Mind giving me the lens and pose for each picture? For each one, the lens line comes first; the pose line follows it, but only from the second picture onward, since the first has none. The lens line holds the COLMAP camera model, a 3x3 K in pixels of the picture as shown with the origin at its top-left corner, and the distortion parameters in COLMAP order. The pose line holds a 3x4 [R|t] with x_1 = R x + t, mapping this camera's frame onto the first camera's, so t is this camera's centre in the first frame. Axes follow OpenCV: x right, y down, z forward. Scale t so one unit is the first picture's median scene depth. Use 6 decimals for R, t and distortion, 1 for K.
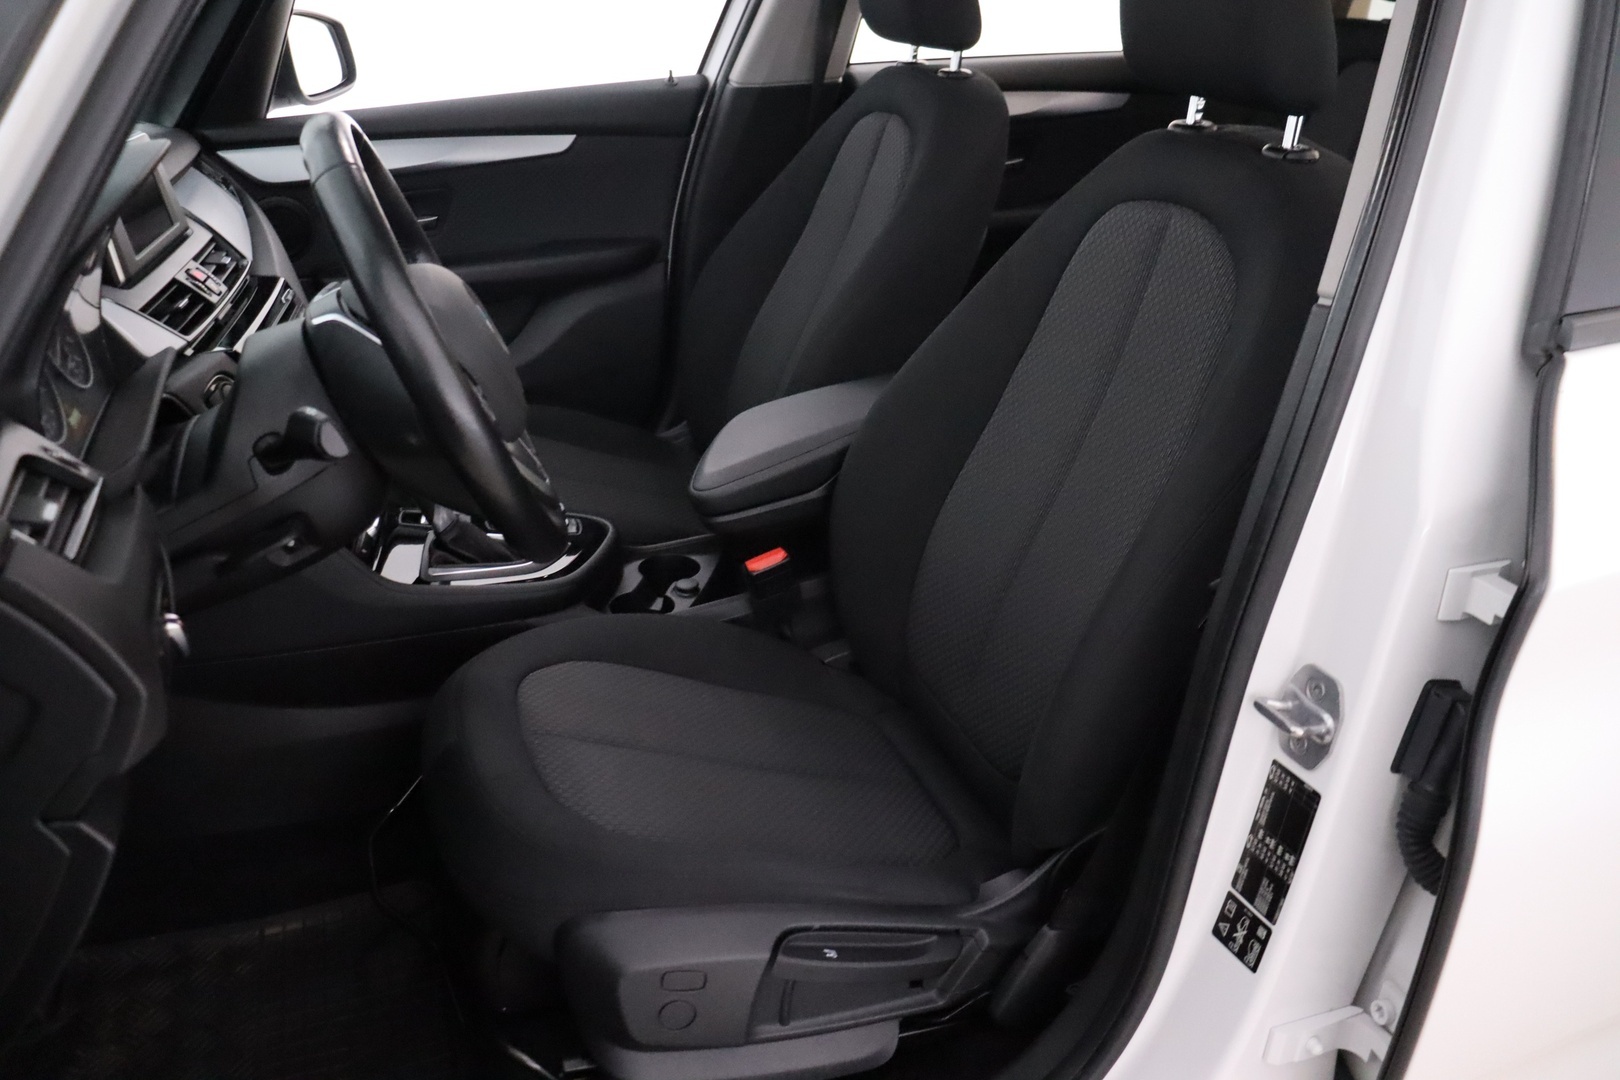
lens RADIAL K [[1334.1, 0, 825.5], [0, 1334.1, 510.3], [0, 0, 1]] dist [-0.172488, 0.149515]
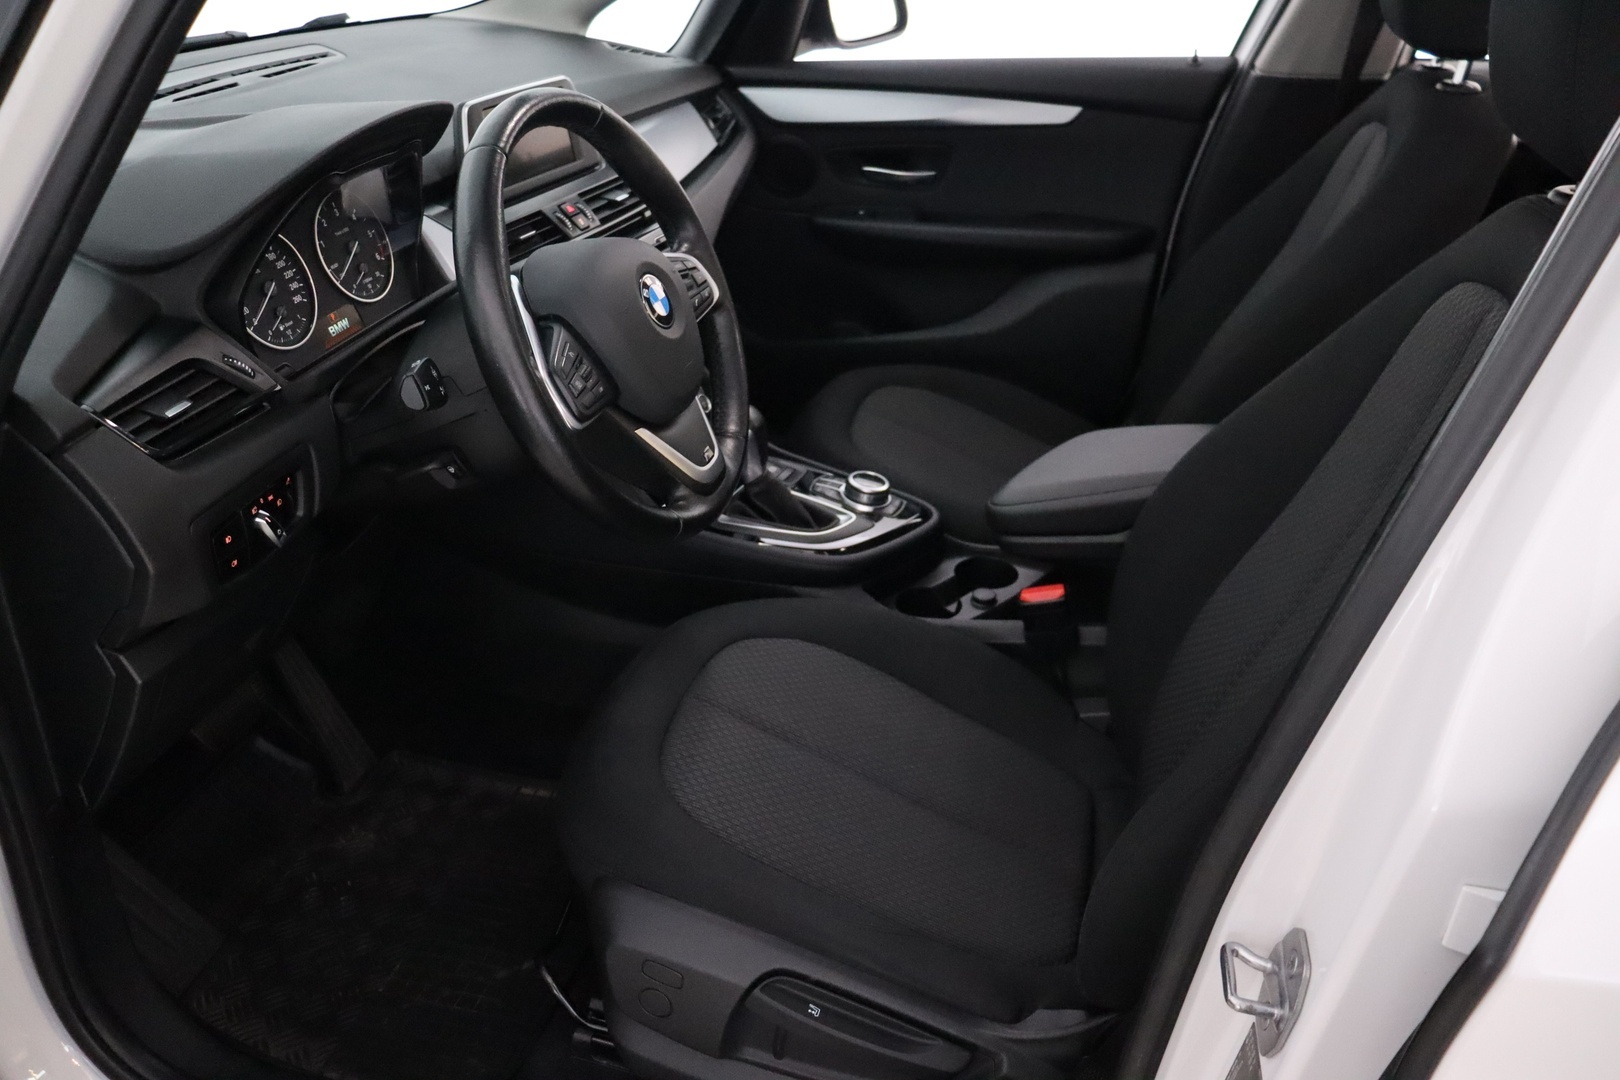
lens RADIAL K [[1334.1, 0, 825.5], [0, 1334.1, 510.3], [0, 0, 1]] dist [-0.172488, 0.149515]
pose [[0.831770, 0.241522, -0.499826, 0.265909], [-0.217179, 0.970205, 0.107402, -0.081830], [0.510874, 0.019219, 0.859441, 0.114239]]
